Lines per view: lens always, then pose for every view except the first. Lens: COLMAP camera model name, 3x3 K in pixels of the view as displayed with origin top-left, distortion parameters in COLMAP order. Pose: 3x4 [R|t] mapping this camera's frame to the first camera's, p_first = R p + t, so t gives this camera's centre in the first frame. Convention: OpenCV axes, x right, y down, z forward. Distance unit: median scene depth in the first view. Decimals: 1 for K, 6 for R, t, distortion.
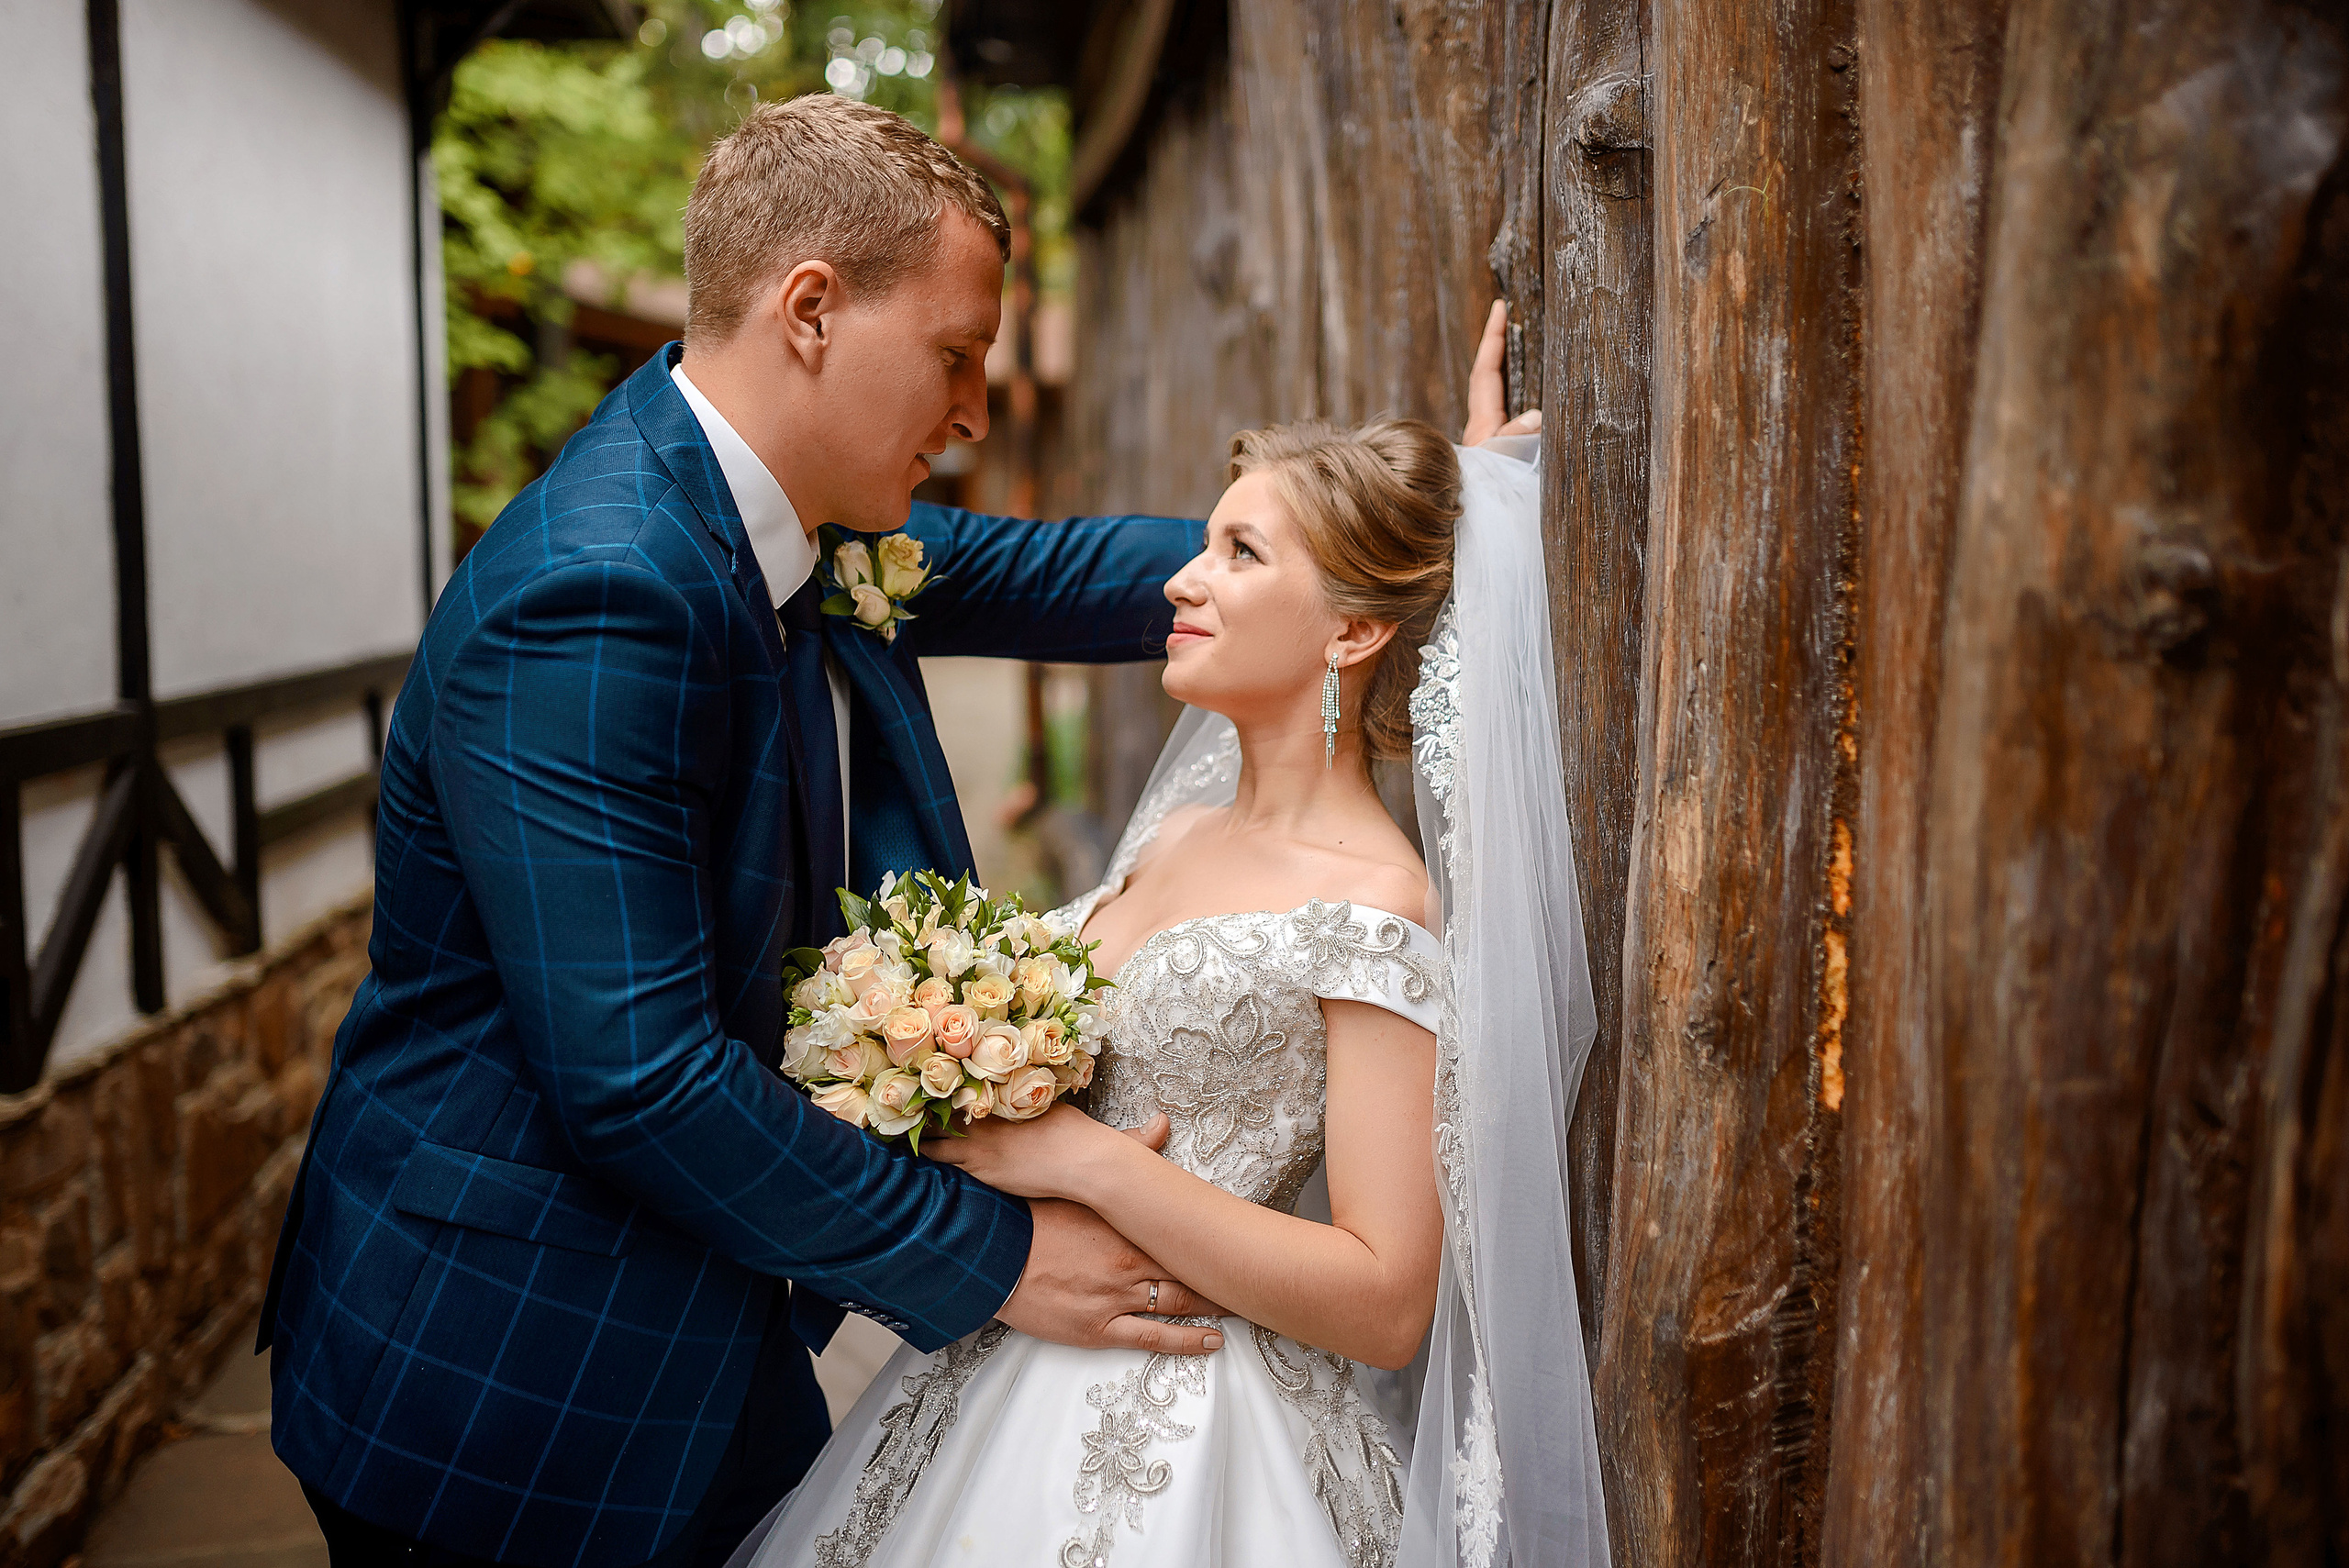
lens RADIAL K [[2182.5, 0, 1178.2], [0, 2182.5, 743.6], [0, 0, 1]] dist [-0.066805, 0.082827]
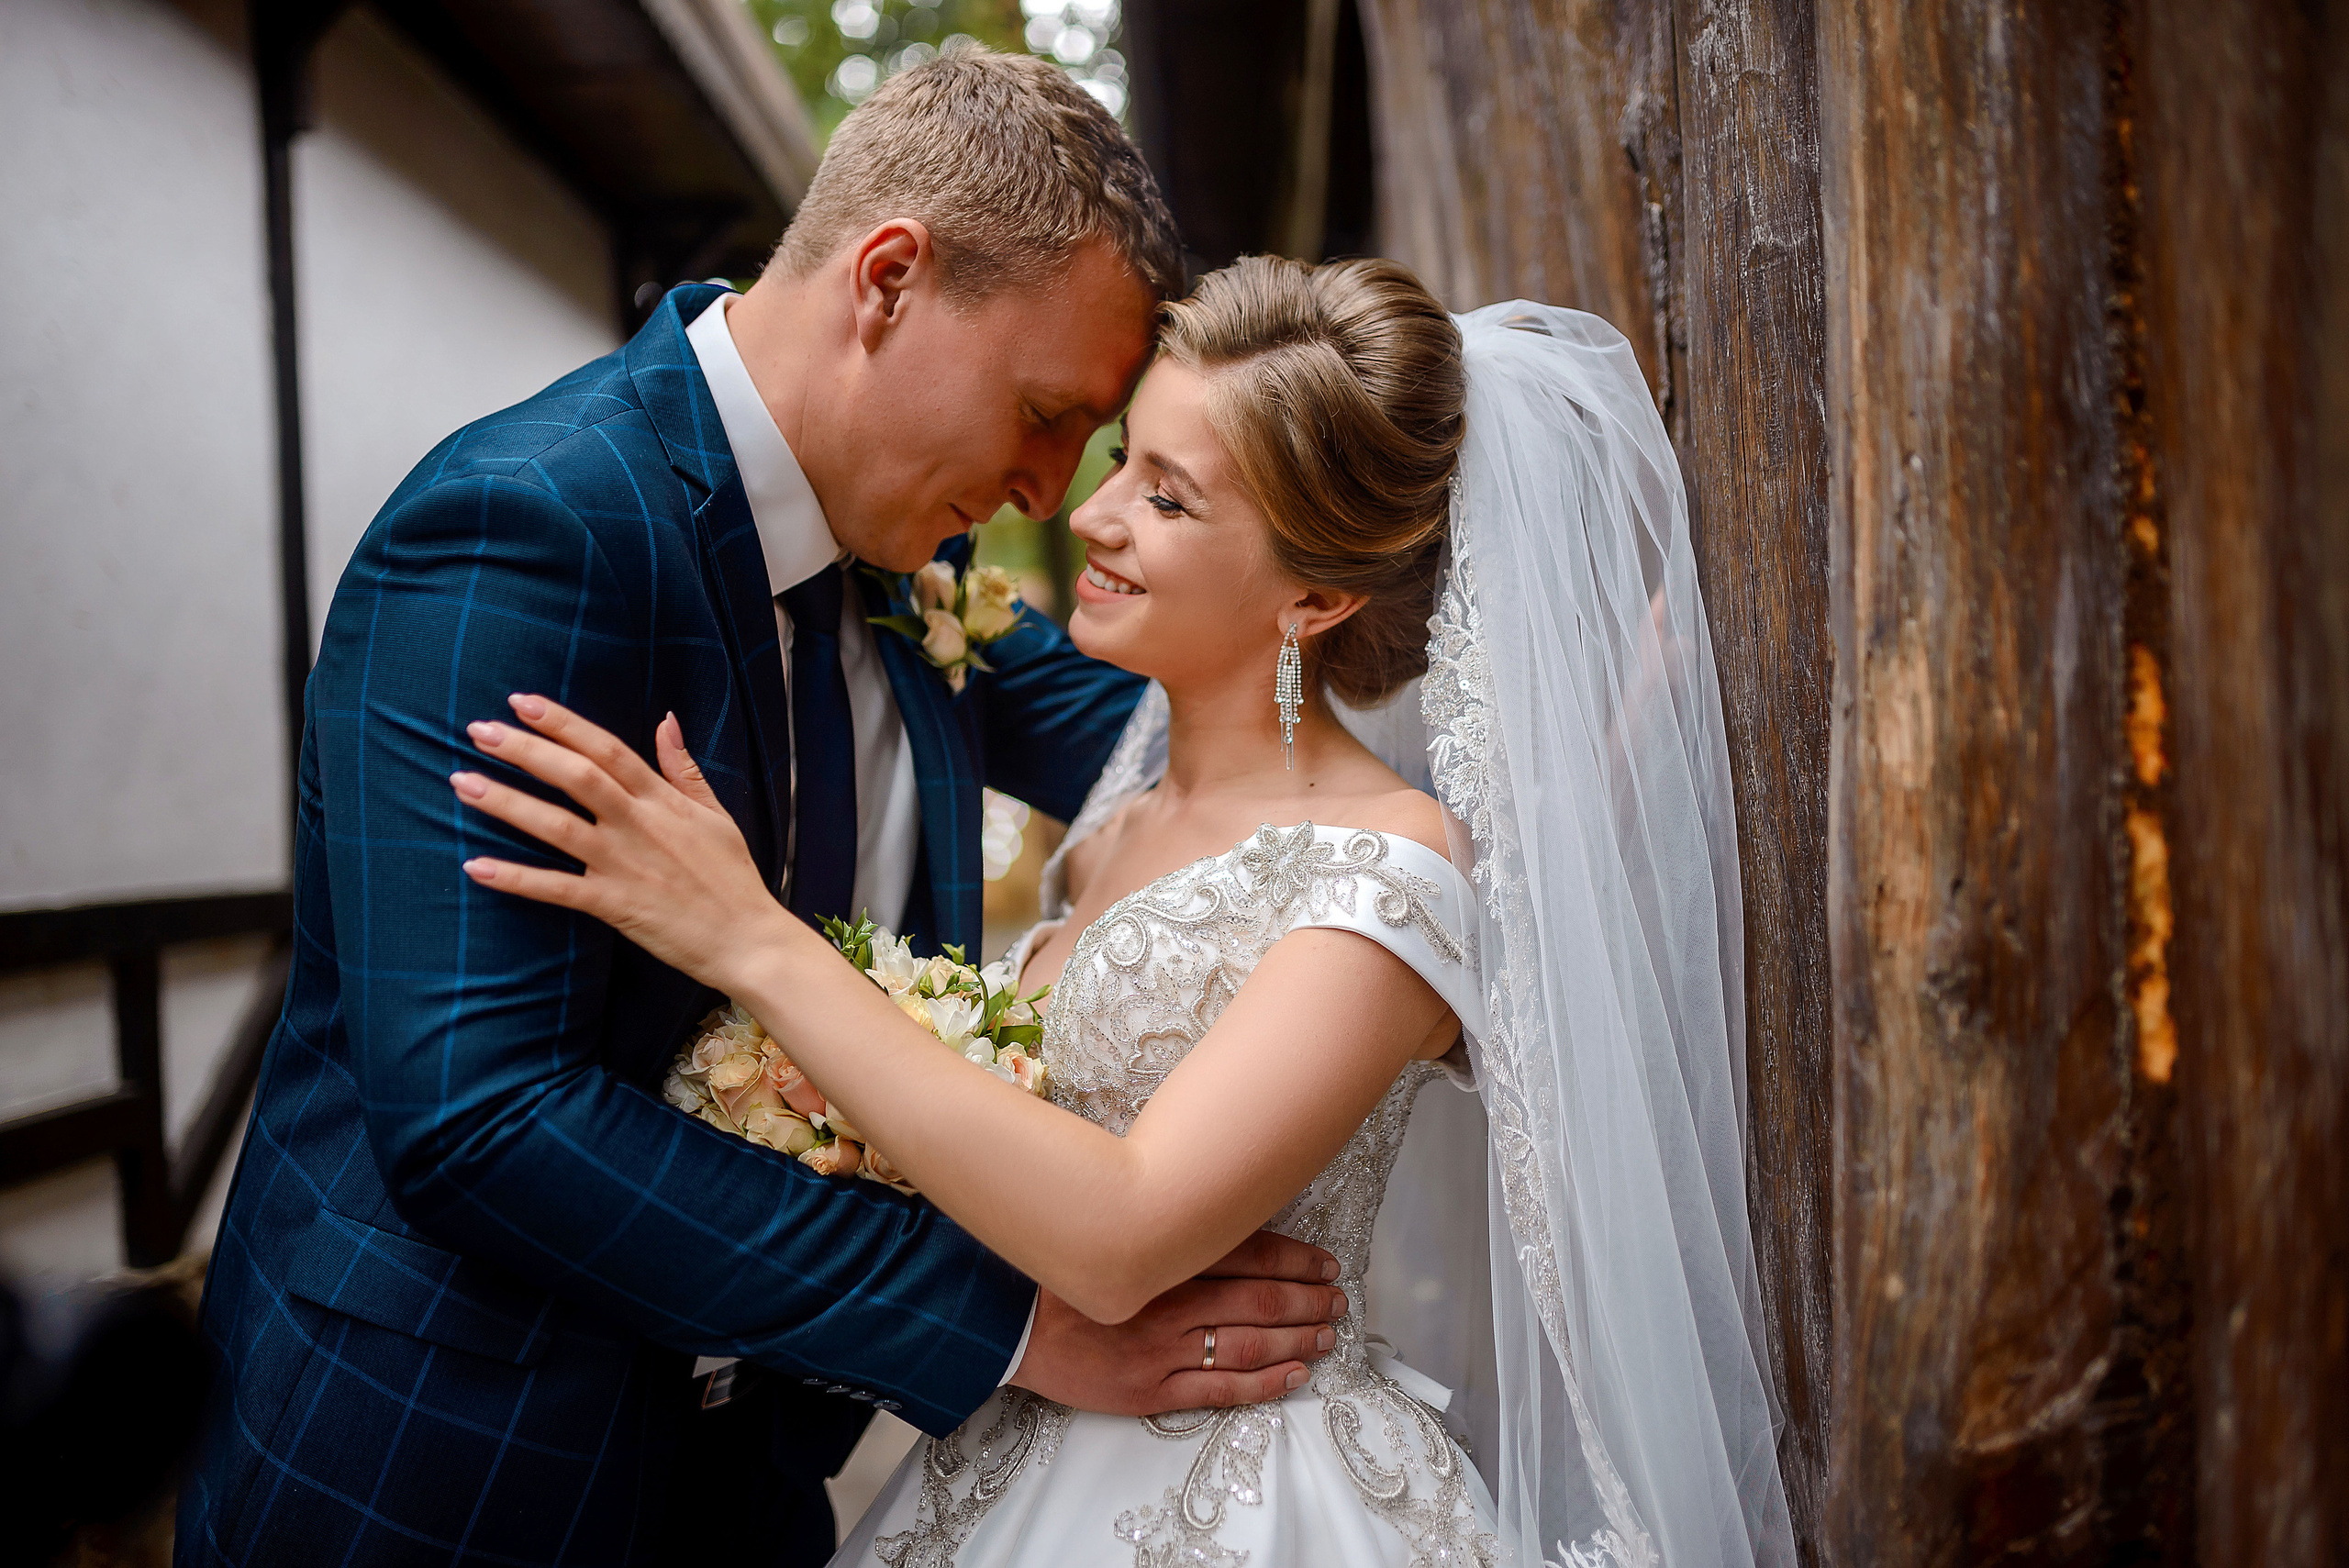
lens RADIAL K [[2182.5, 0, 1178.2], [0, 2182.5, 743.6], [0, 0, 1]] dist [-0.066805, 0.082827]
pose [[0.994940, -0.042352, -0.091110, 0.065639], [0.034324, 0.995534, -0.087937, 0.108737], [0.094427, 0.084365, 0.991951, 0.296414]]
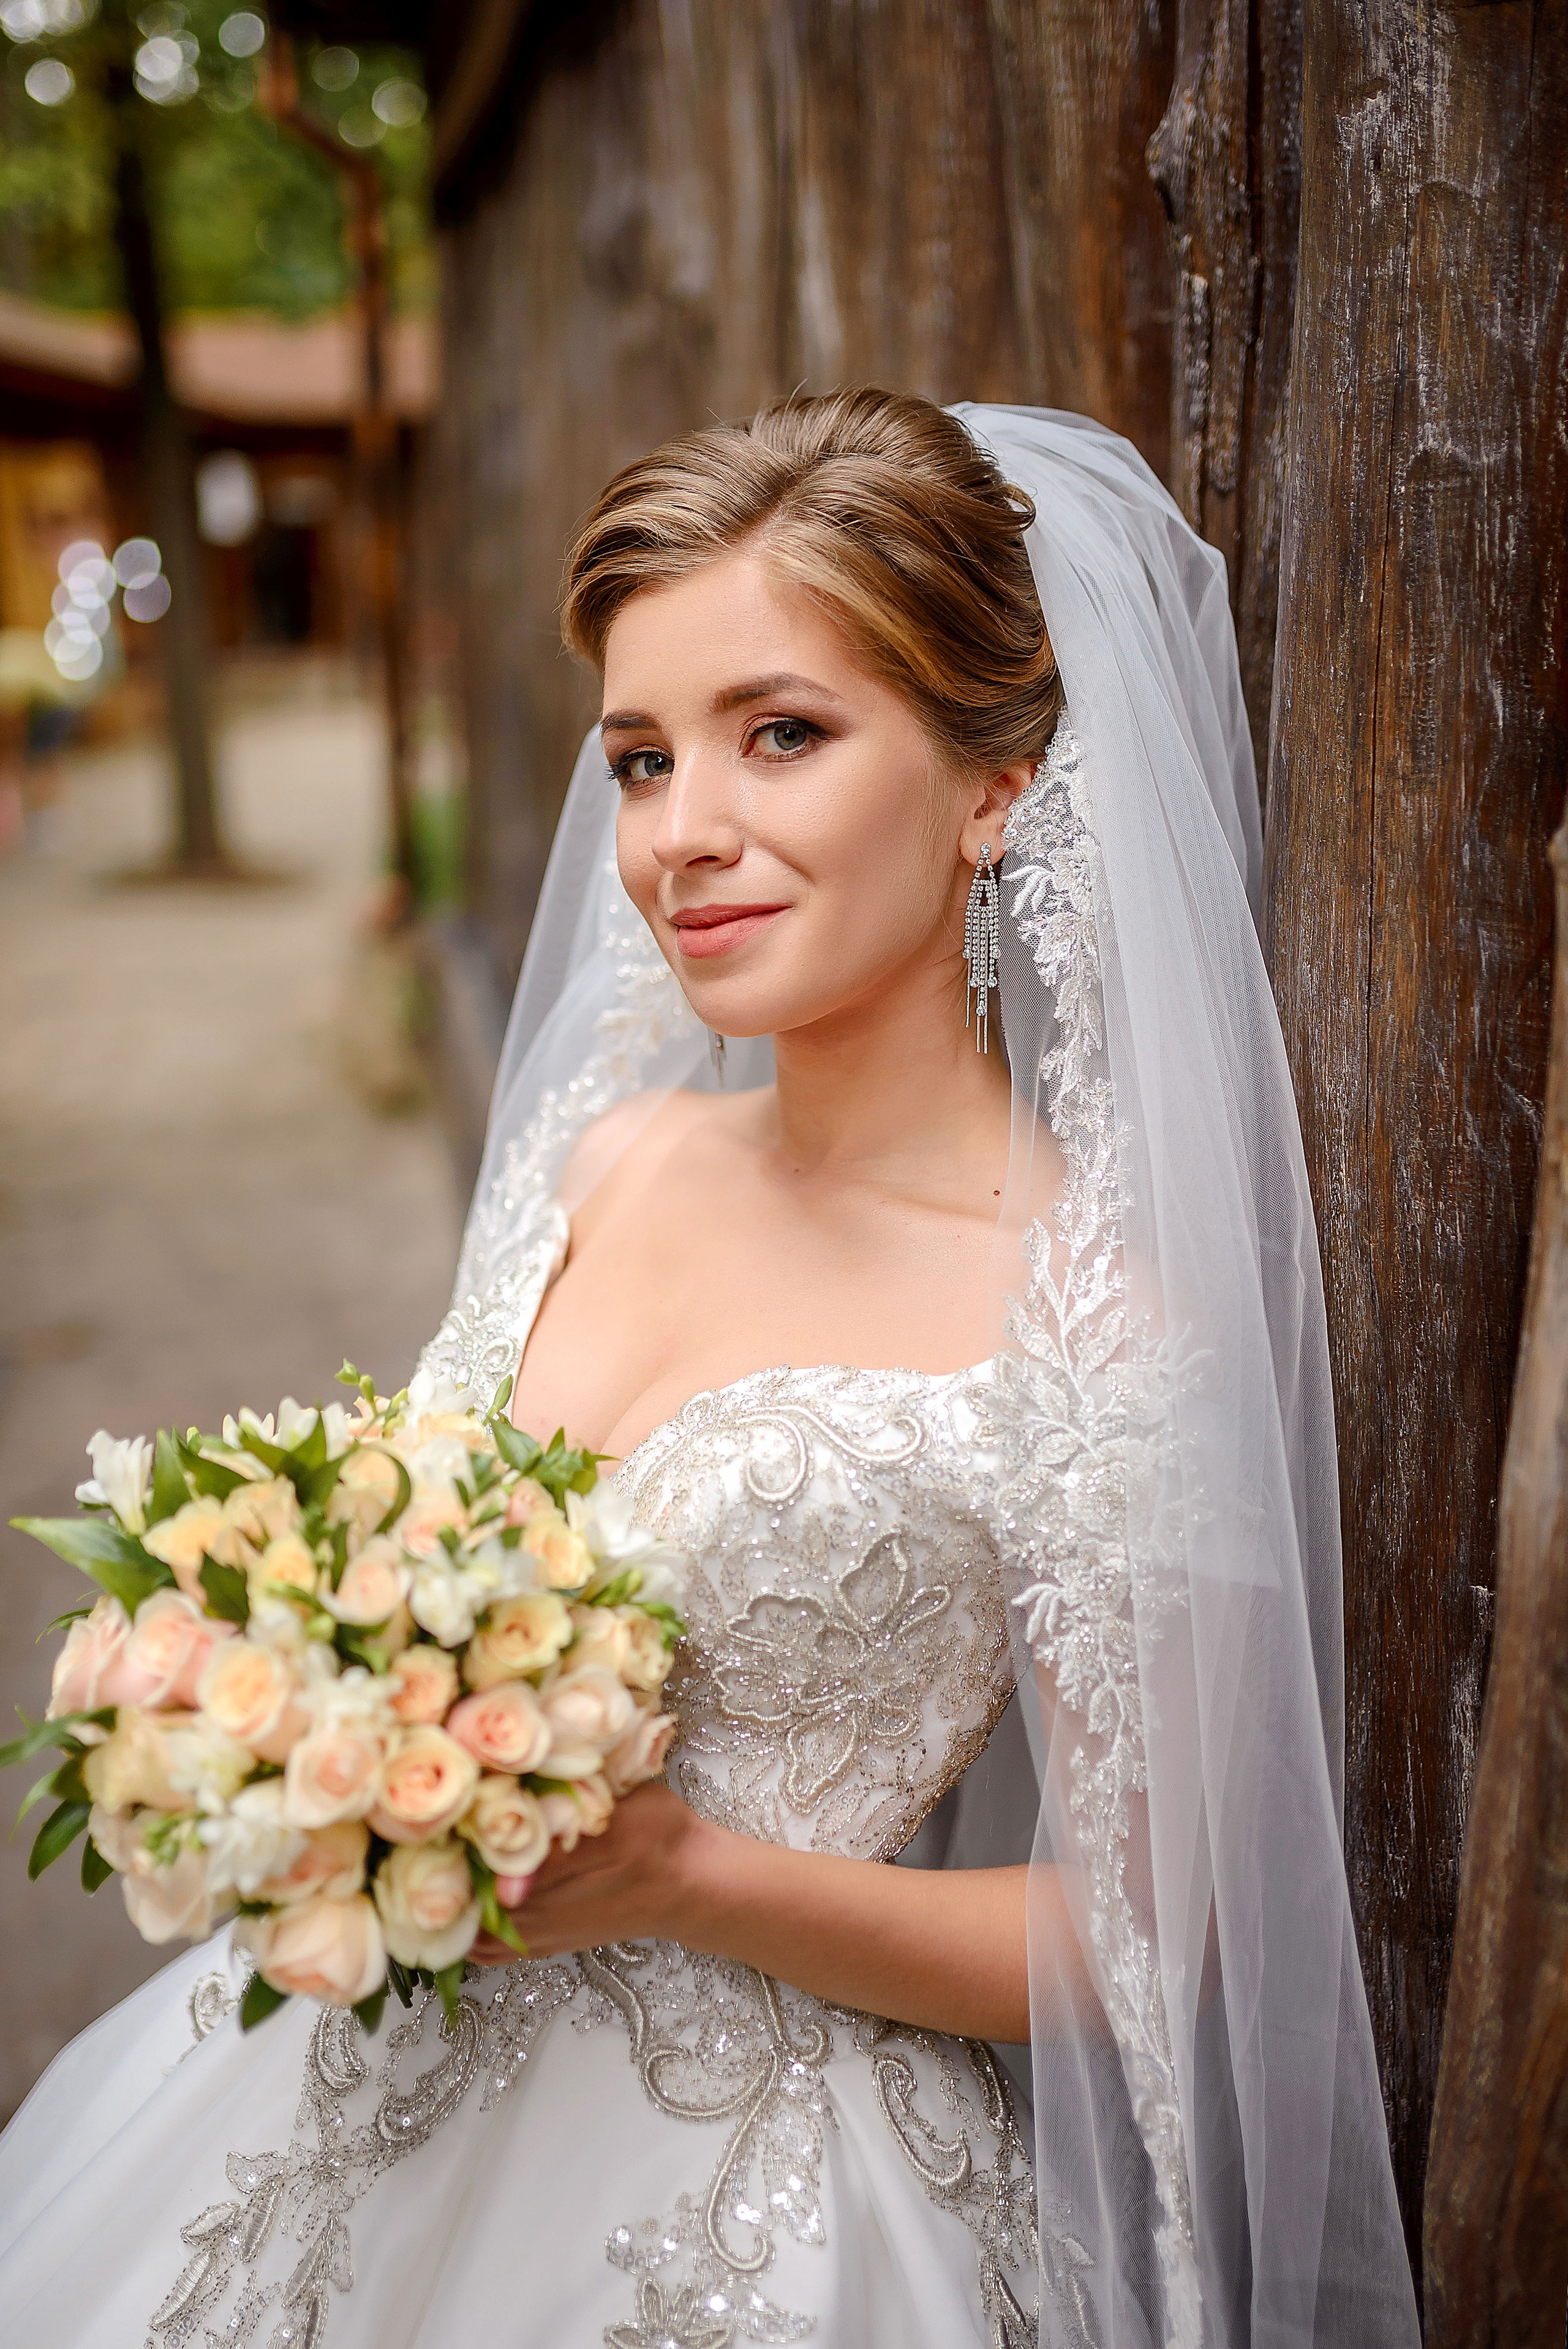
lens RADIAL K [[2491.2, 0, 787.4], [0, 2491.2, 1240.0], [0, 0, 1]] dist [-0.052051, 0.046969]
pose [[0.996267, -0.021526, 0.083598, -0.022163], [0.007982, 0.987233, 0.159081, -0.066172], [-0.085955, -0.157820, 0.983720, 0.476219]]
